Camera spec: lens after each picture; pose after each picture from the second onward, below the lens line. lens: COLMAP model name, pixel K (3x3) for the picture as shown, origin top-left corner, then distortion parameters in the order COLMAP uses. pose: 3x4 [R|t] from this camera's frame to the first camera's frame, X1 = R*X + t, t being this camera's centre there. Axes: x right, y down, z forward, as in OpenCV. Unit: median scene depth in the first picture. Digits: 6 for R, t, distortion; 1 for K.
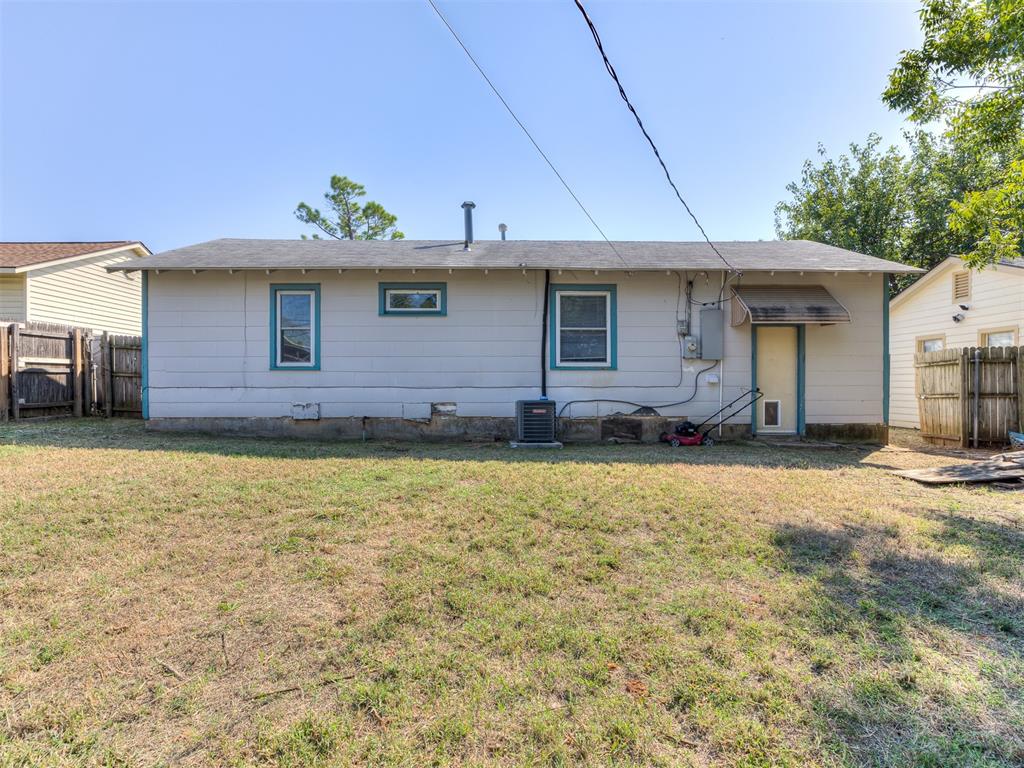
lens RADIAL K [[481.6, 0, 518.2], [0, 481.6, 380.0], [0, 0, 1]] dist [-0.013352, 0.000105]
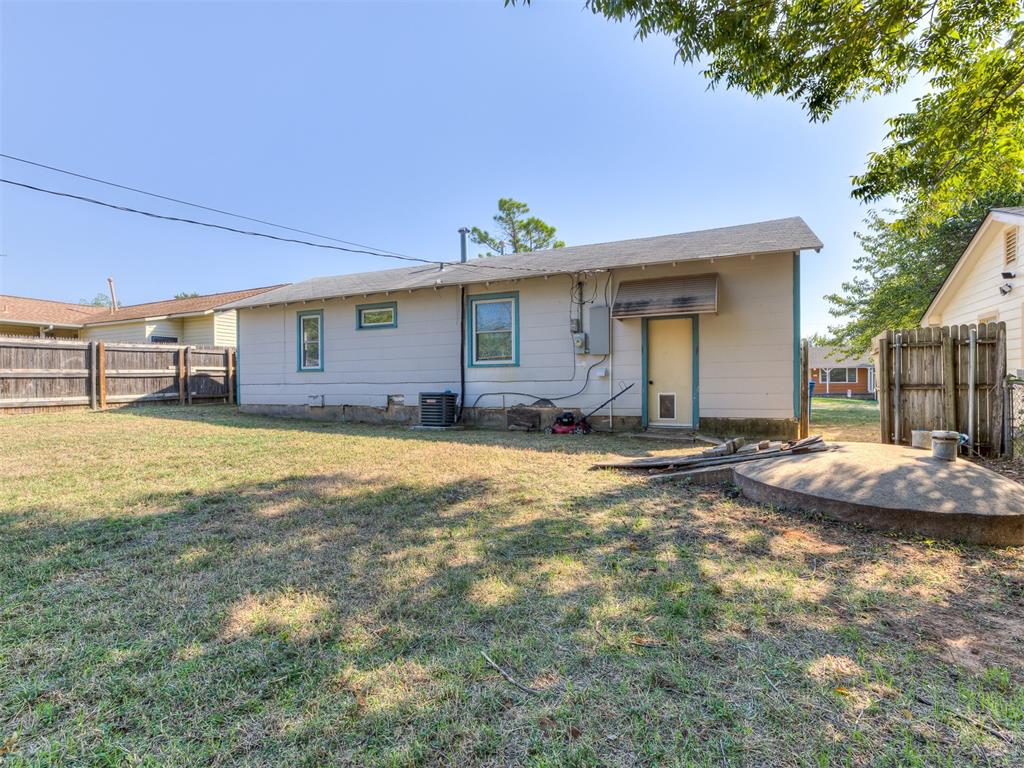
lens RADIAL K [[466.9, 0, 508.0], [0, 466.9, 381.2], [0, 0, 1]] dist [-0.016369, -0.000246]
pose [[0.913524, -0.009750, -0.406668, 0.624849], [0.011724, 0.999928, 0.002363, 0.011076], [0.406616, -0.006926, 0.913573, -0.017655]]
